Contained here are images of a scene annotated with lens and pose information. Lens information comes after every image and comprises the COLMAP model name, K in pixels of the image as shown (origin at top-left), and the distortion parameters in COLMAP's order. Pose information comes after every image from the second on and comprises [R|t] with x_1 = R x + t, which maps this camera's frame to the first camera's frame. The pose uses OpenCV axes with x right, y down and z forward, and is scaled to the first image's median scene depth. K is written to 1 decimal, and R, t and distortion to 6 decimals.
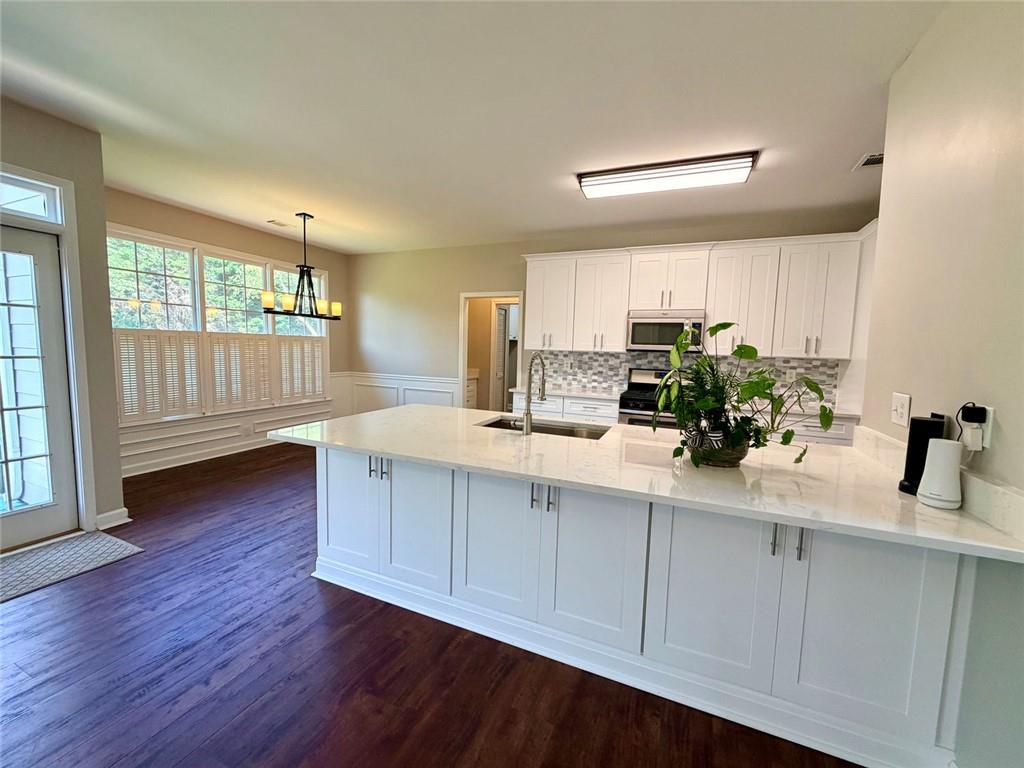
lens RADIAL K [[407.9, 0, 509.8], [0, 407.9, 383.9], [0, 0, 1]] dist [0.000104, 0.000190]
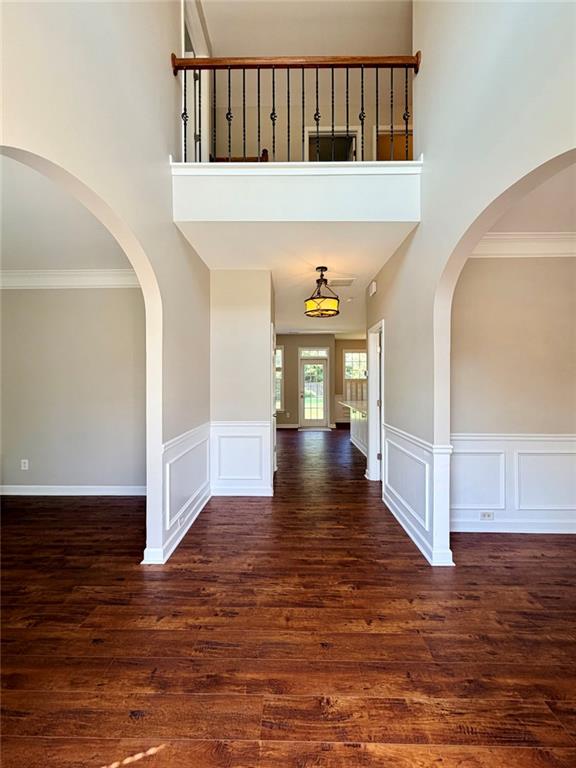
lens RADIAL K [[314.5, 0, 287.7], [0, 314.5, 381.7], [0, 0, 1]] dist [0.000519, 0.000304]
pose [[0.384160, -0.025993, -0.922901, 1.131887], [-0.068606, 0.996036, -0.056610, 0.065254], [0.920714, 0.085063, 0.380854, -0.412565]]
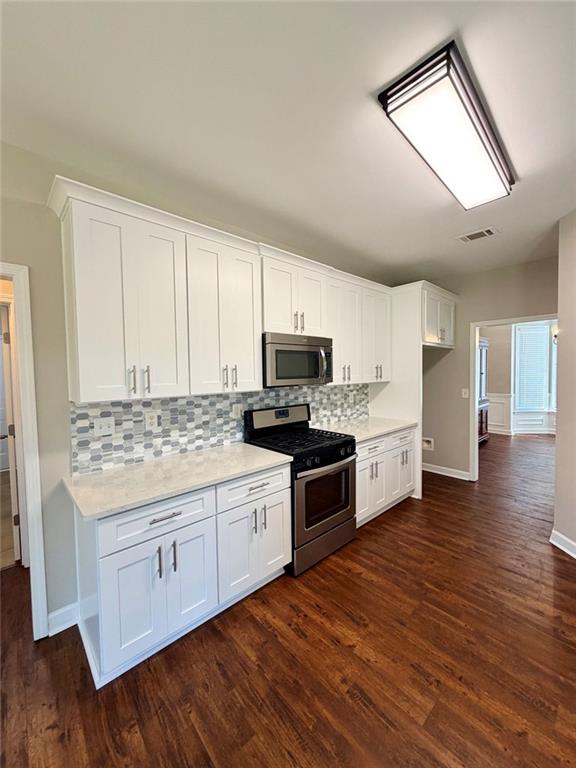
lens RADIAL K [[305.9, 0, 288.4], [0, 305.9, 382.1], [0, 0, 1]] dist [0.000104, 0.000190]
pose [[0.400413, -0.071283, 0.913558, -0.184211], [0.107694, 0.993721, 0.030336, -0.102581], [-0.909984, 0.086237, 0.405576, 0.734300]]
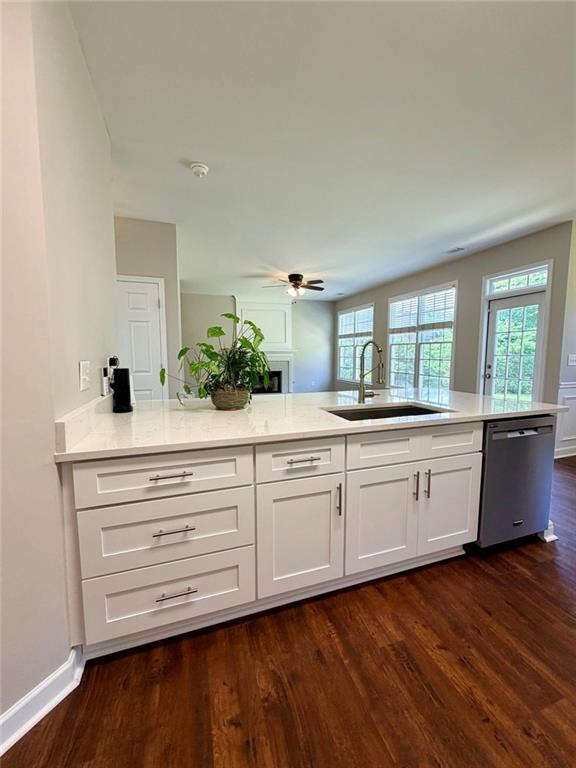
lens RADIAL K [[305.9, 0, 288.4], [0, 305.9, 382.1], [0, 0, 1]] dist [0.000104, 0.000190]
pose [[-0.739193, 0.035459, -0.672559, 0.426504], [-0.080218, 0.986869, 0.140196, -0.030415], [0.668699, 0.157583, -0.726642, 0.754810]]
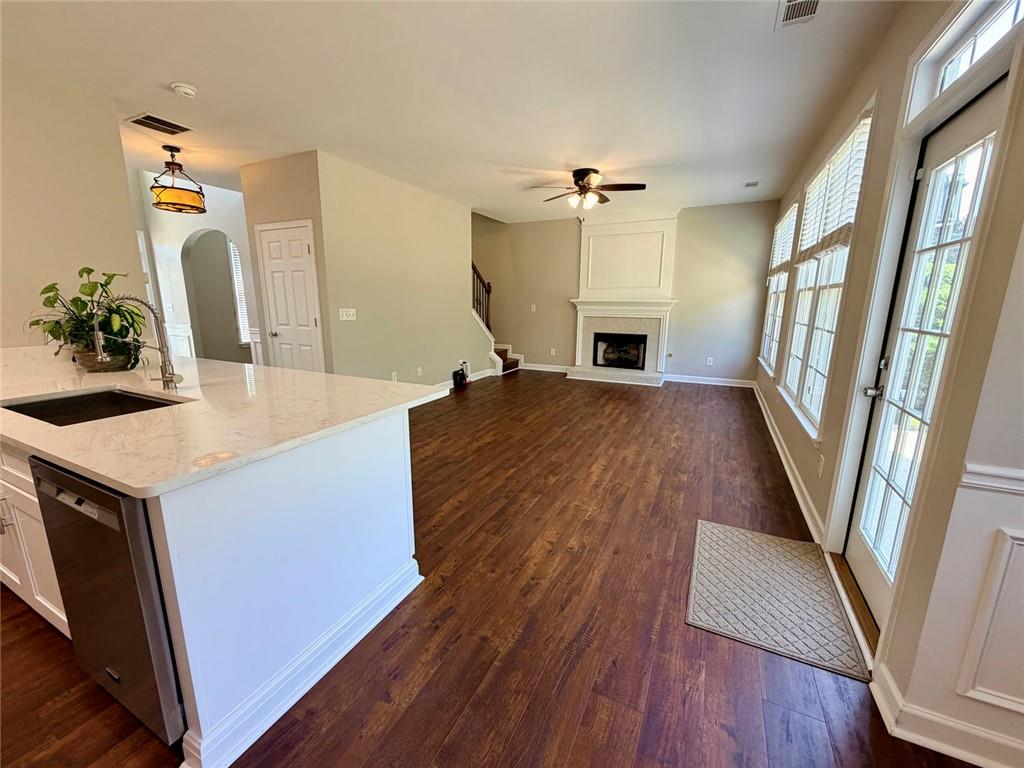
lens RADIAL K [[407.9, 0, 509.8], [0, 407.9, 383.9], [0, 0, 1]] dist [0.000104, 0.000190]
pose [[-0.998234, -0.043174, 0.040810, -0.358627], [-0.029524, 0.956613, 0.289863, -0.081851], [-0.051554, 0.288146, -0.956198, 0.884662]]
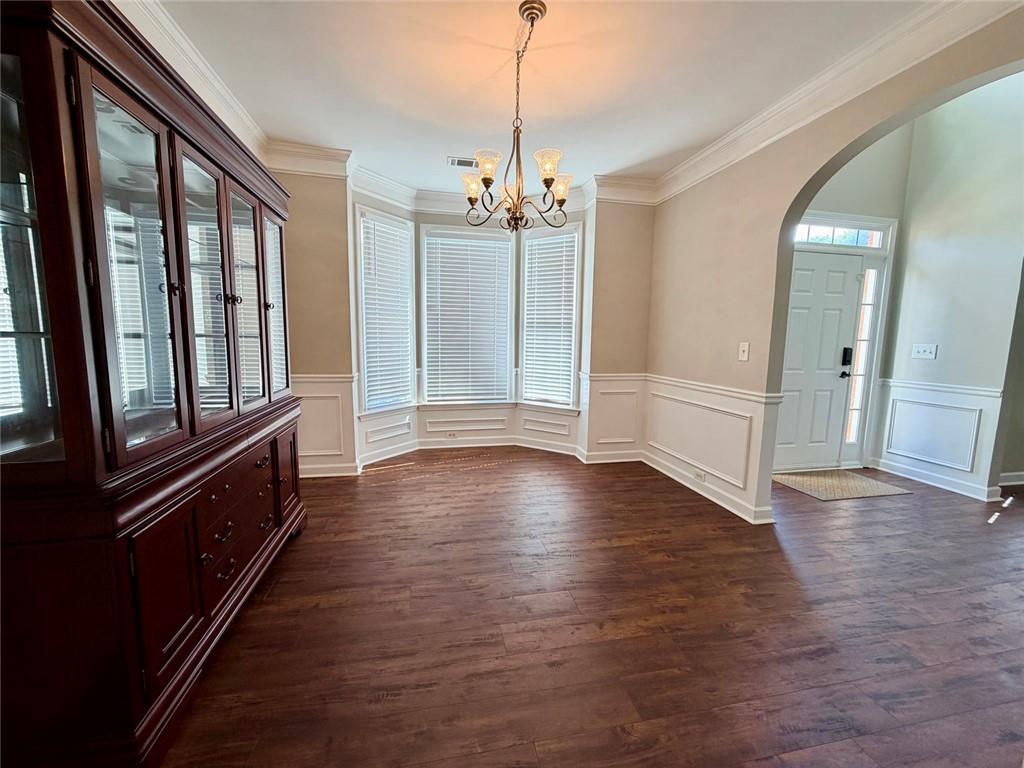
lens RADIAL K [[407.9, 0, 509.8], [0, 407.9, 383.9], [0, 0, 1]] dist [0.000104, 0.000190]
pose [[-0.584259, -0.129487, 0.801170, 0.796050], [0.039938, 0.981406, 0.187743, 0.000843], [-0.810584, 0.141688, -0.568224, 0.560882]]
